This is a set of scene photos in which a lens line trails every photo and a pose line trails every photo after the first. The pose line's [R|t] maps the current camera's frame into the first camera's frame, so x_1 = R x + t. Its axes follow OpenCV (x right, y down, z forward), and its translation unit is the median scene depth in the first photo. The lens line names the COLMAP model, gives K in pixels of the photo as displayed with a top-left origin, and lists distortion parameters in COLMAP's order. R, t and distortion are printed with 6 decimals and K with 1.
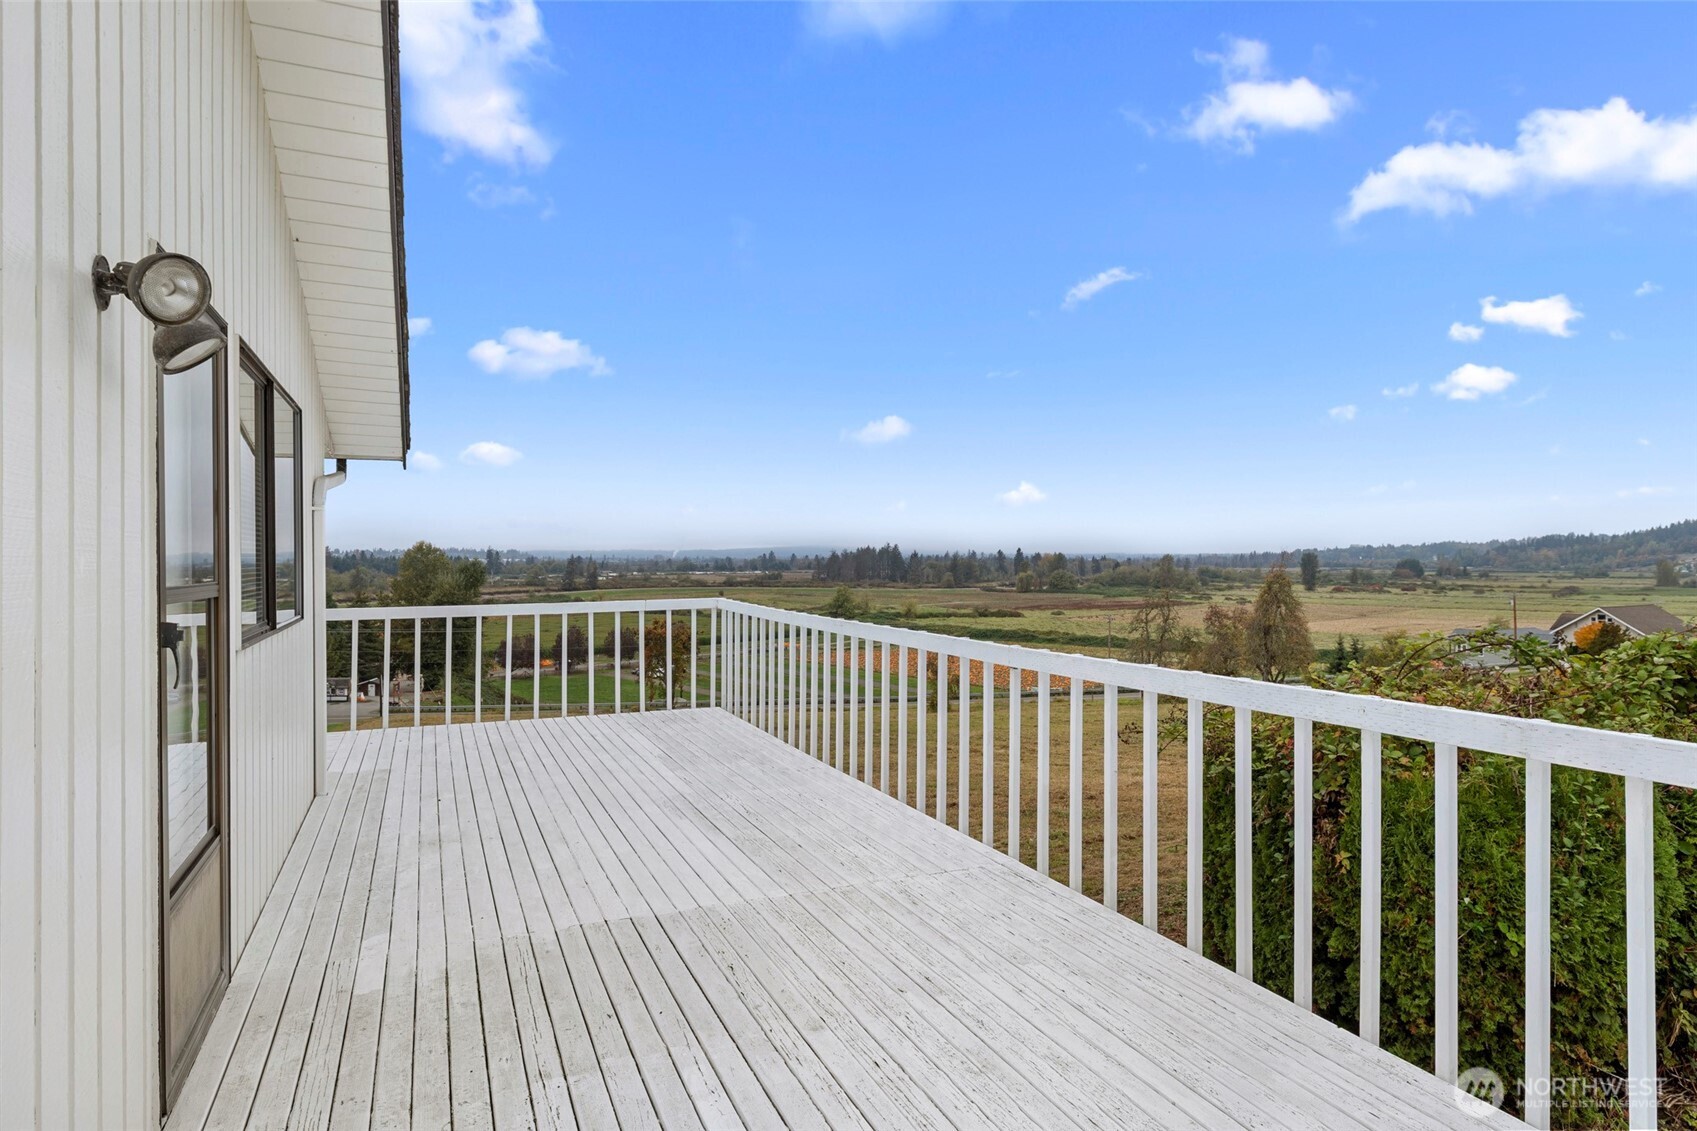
lens RADIAL K [[977.8, 0, 848.5], [0, 977.8, 565.5], [0, 0, 1]] dist [0.000475, 0.000045]
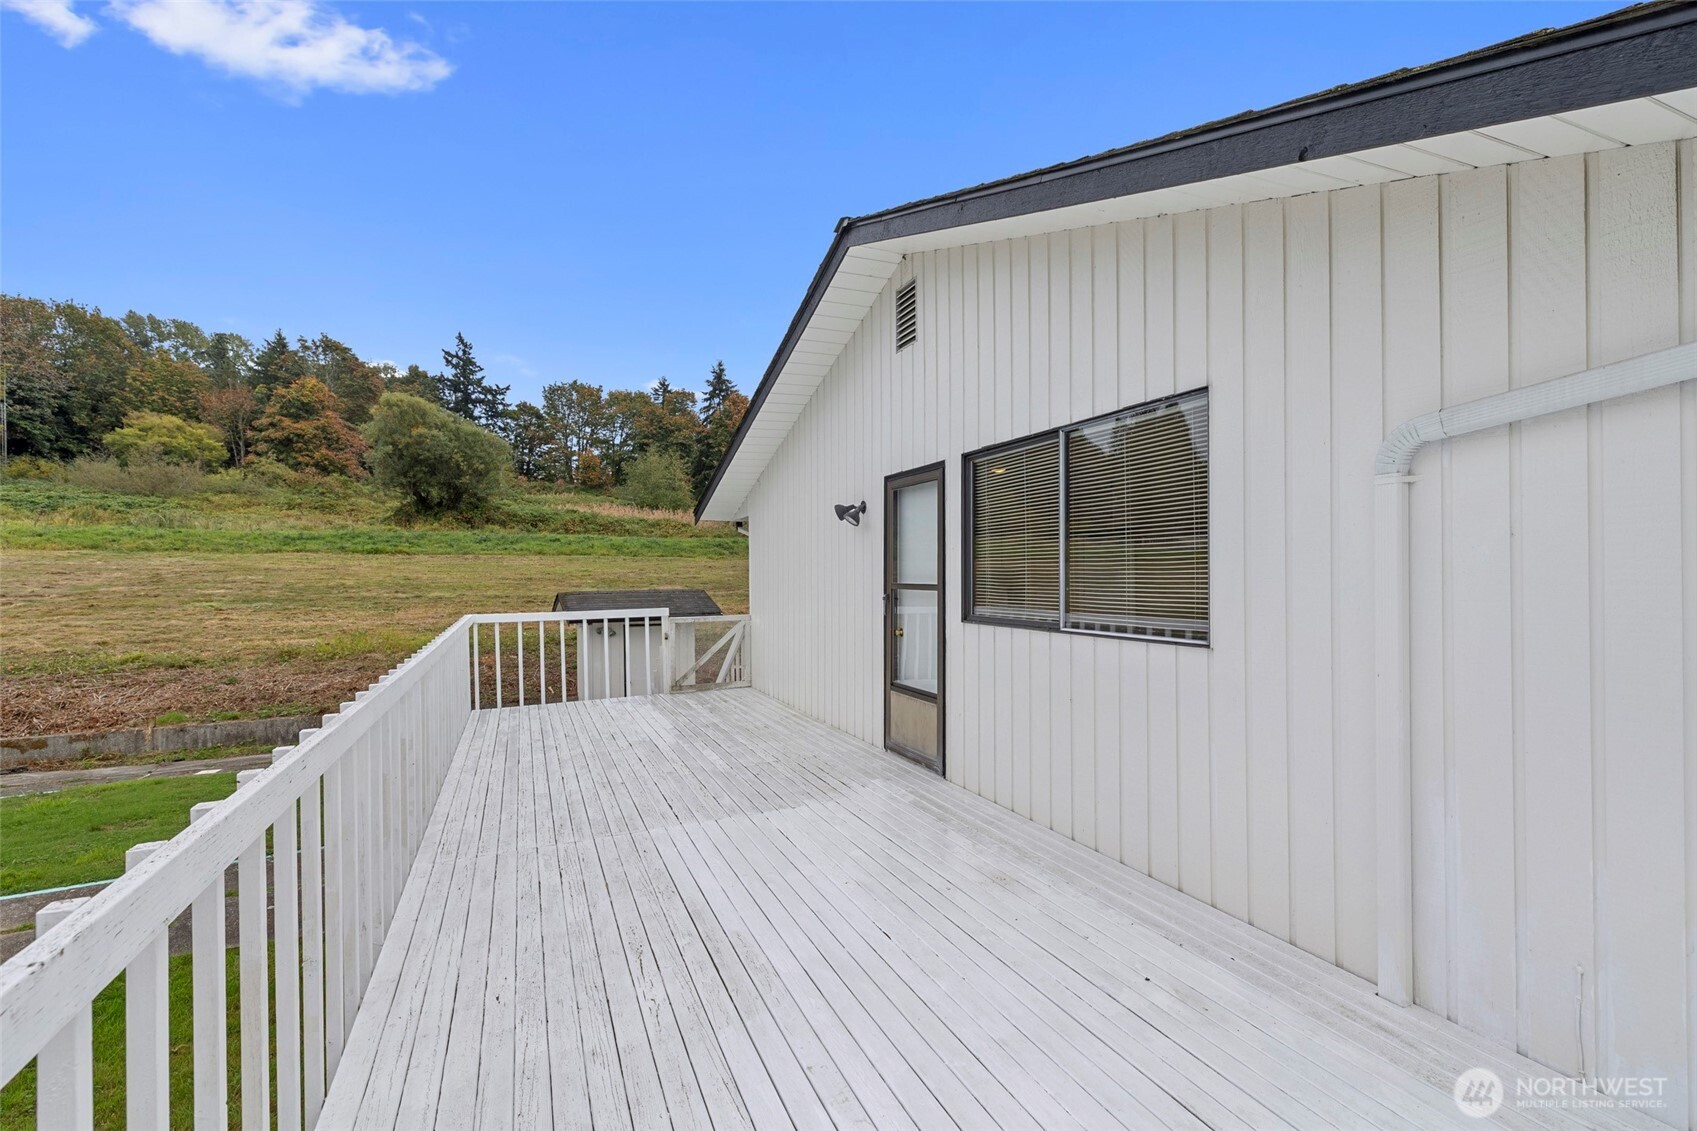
lens RADIAL K [[755.7, 0, 848.5], [0, 755.7, 565.5], [0, 0, 1]] dist [-0.000057, -0.000004]
pose [[-0.999917, 0.011287, -0.006156, -0.353042], [0.011239, 0.999906, 0.007816, -0.030994], [0.006243, 0.007746, -0.999951, 2.164871]]
